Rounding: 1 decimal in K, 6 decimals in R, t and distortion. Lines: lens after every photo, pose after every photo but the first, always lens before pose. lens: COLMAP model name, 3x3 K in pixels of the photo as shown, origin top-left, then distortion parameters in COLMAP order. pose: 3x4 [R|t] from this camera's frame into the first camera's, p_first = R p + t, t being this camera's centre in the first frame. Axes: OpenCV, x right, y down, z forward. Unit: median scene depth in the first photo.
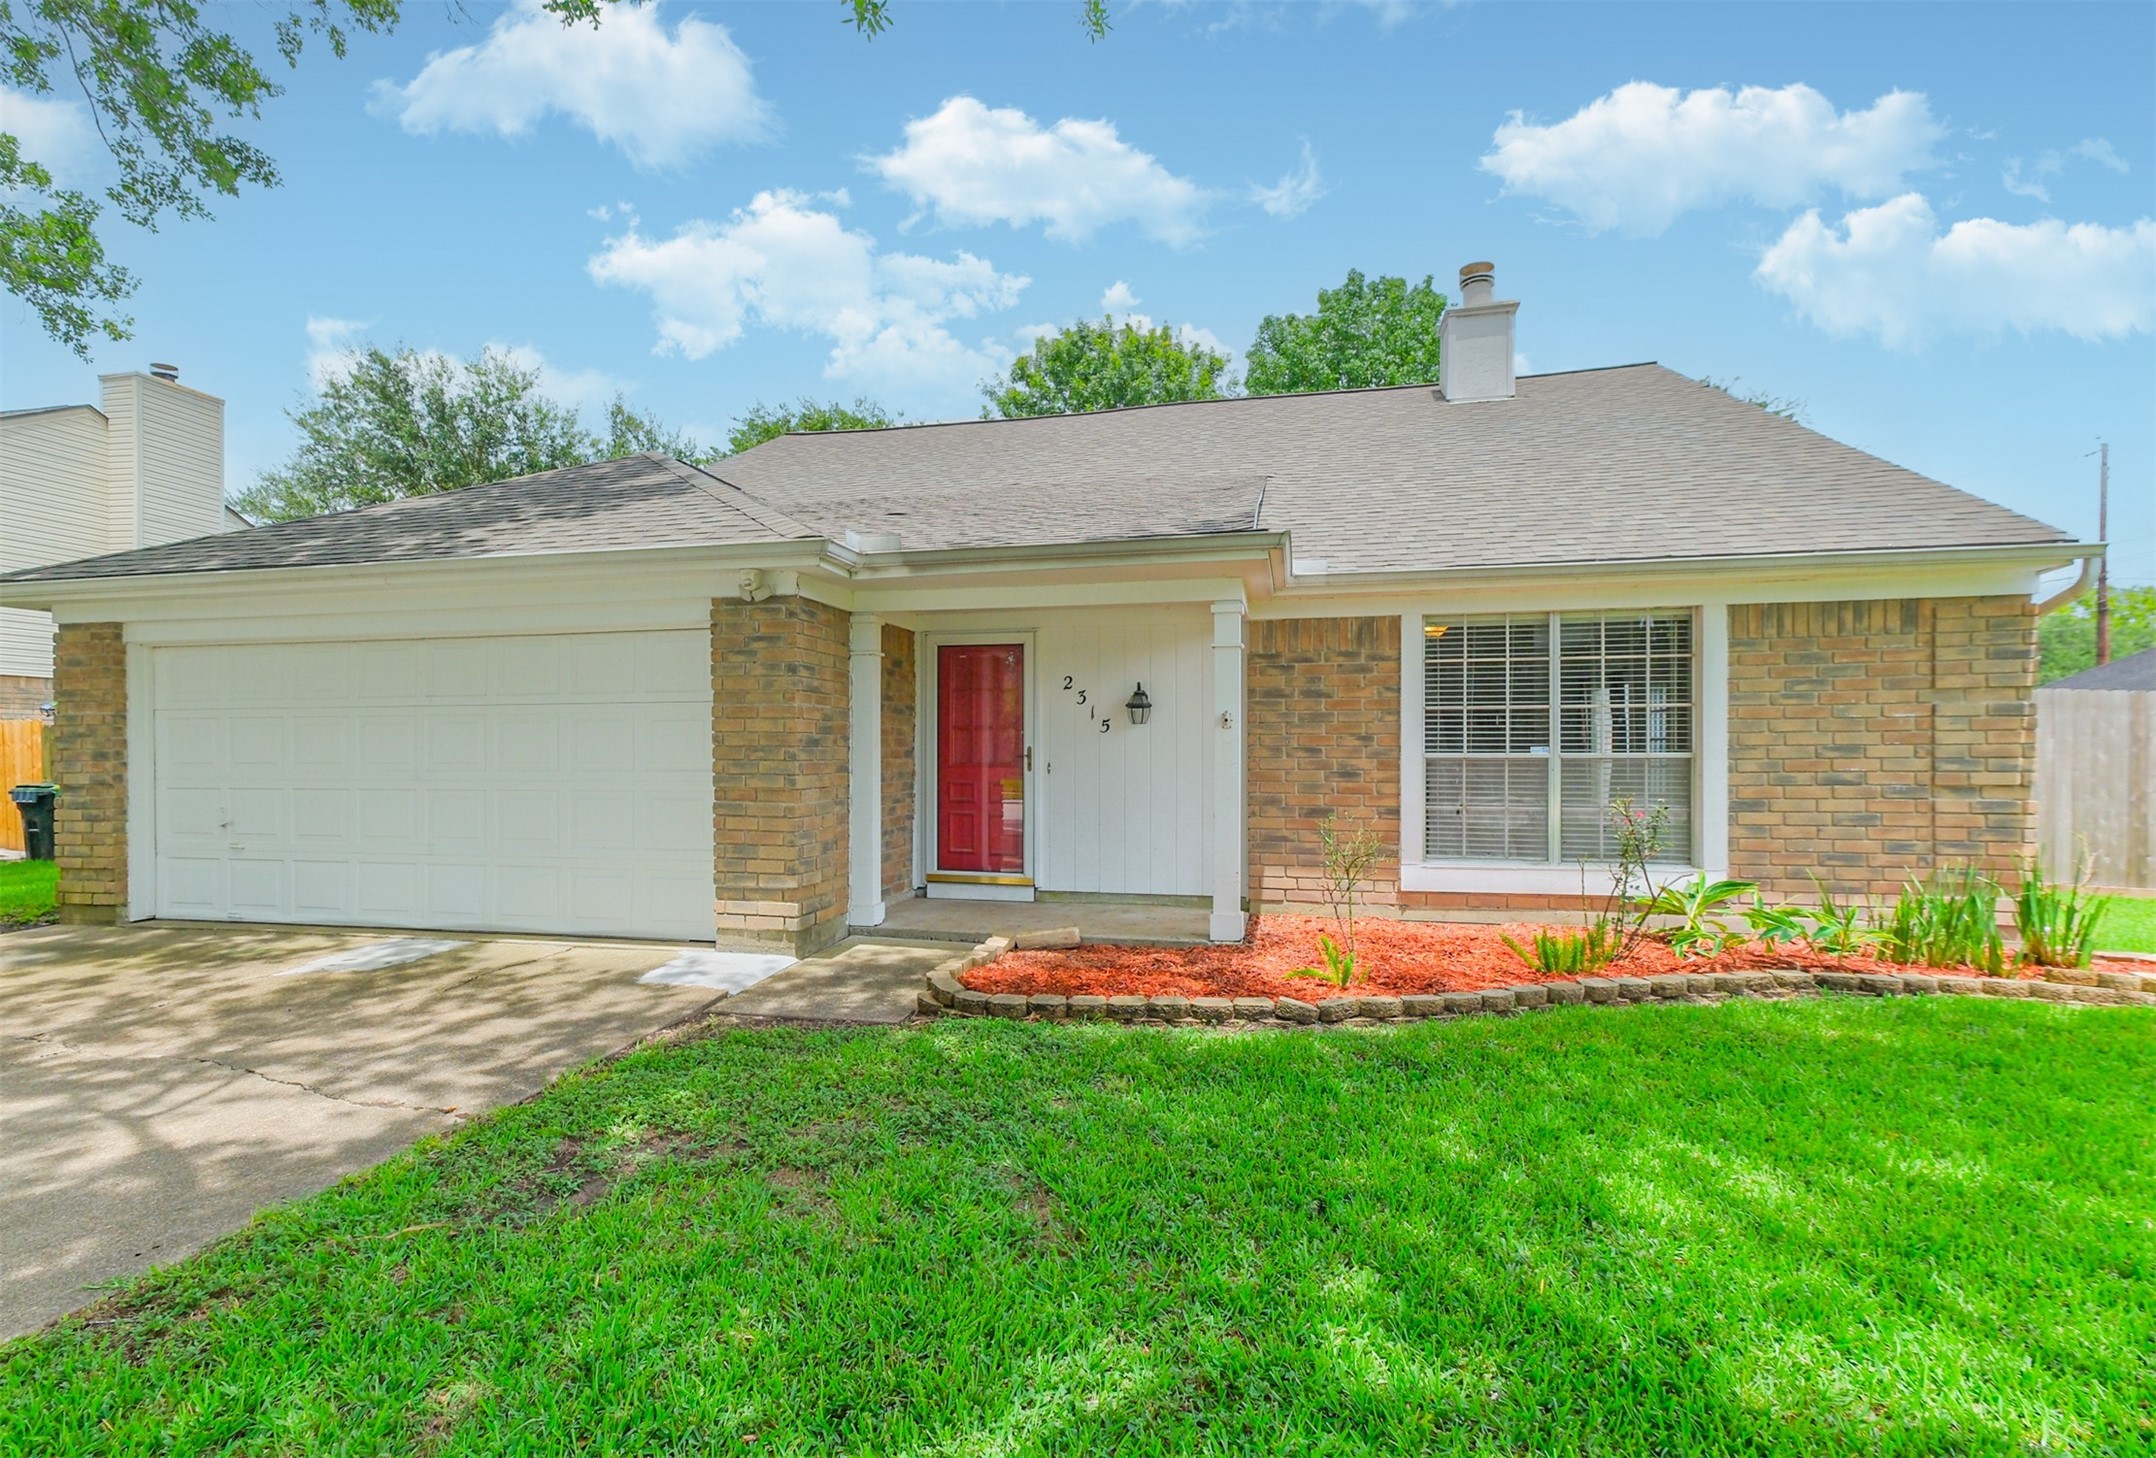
lens RADIAL K [[1092.1, 0, 1077.2], [0, 1092.1, 733.6], [0, 0, 1]] dist [0.018526, -0.000243]
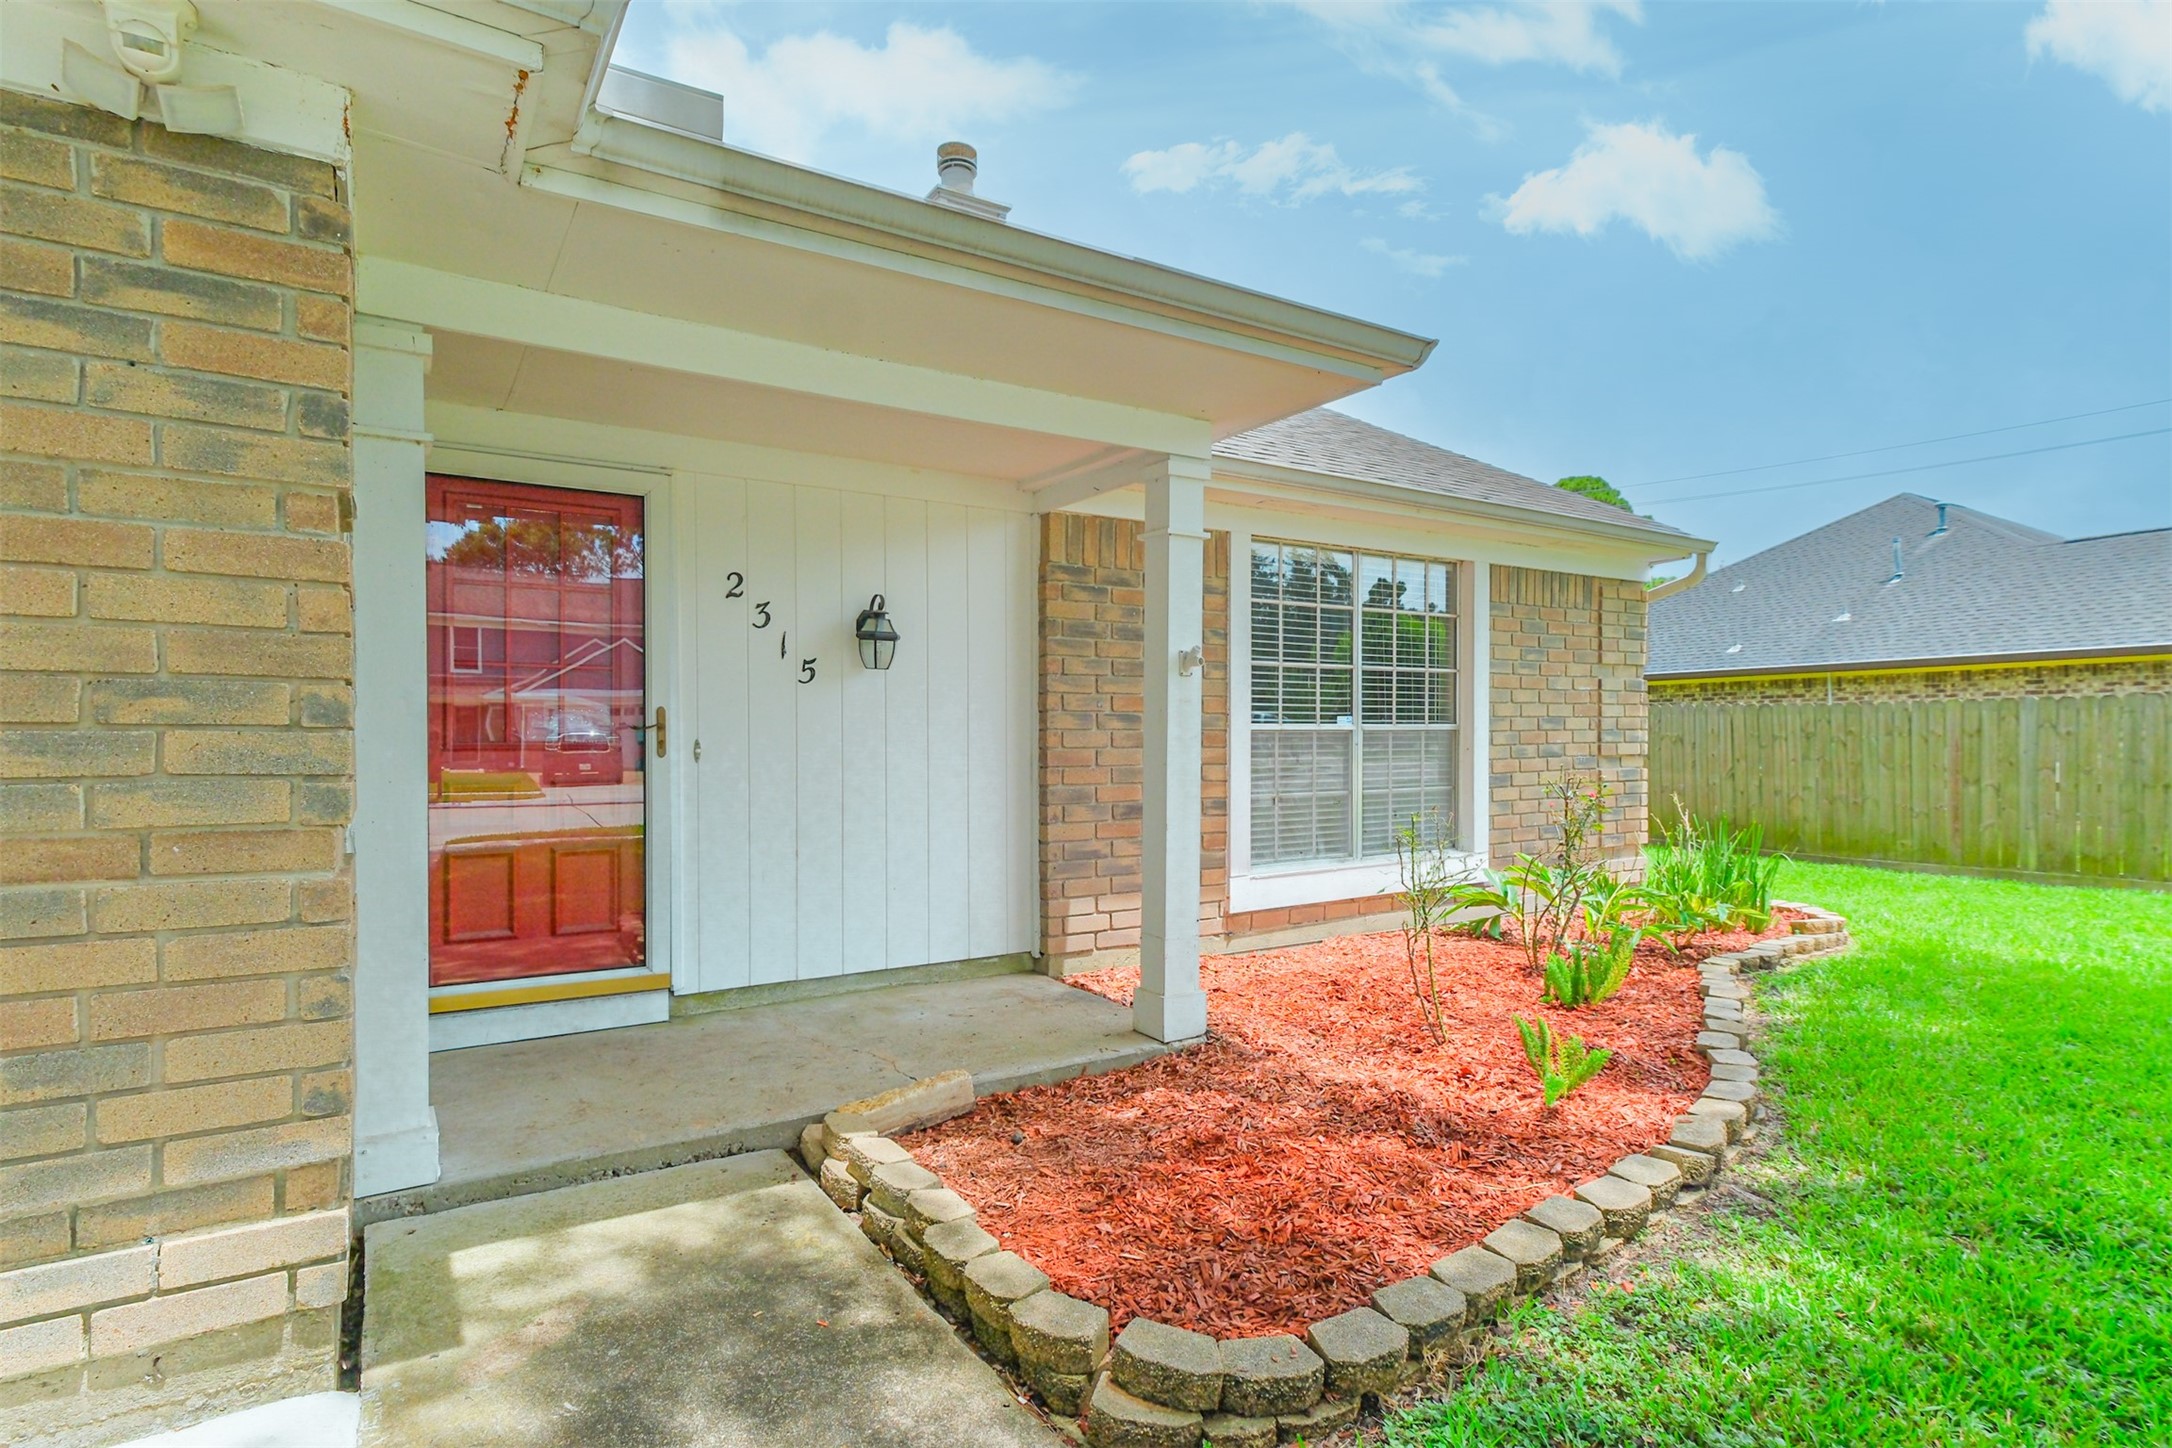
lens RADIAL K [[1100.2, 0, 1085.7], [0, 1100.2, 738.6], [0, 0, 1]] dist [0.018526, -0.000243]
pose [[0.693229, -0.003428, 0.720709, -0.299759], [-0.010467, 0.999835, 0.014824, 0.018745], [-0.720641, -0.017820, 0.693079, 0.578930]]
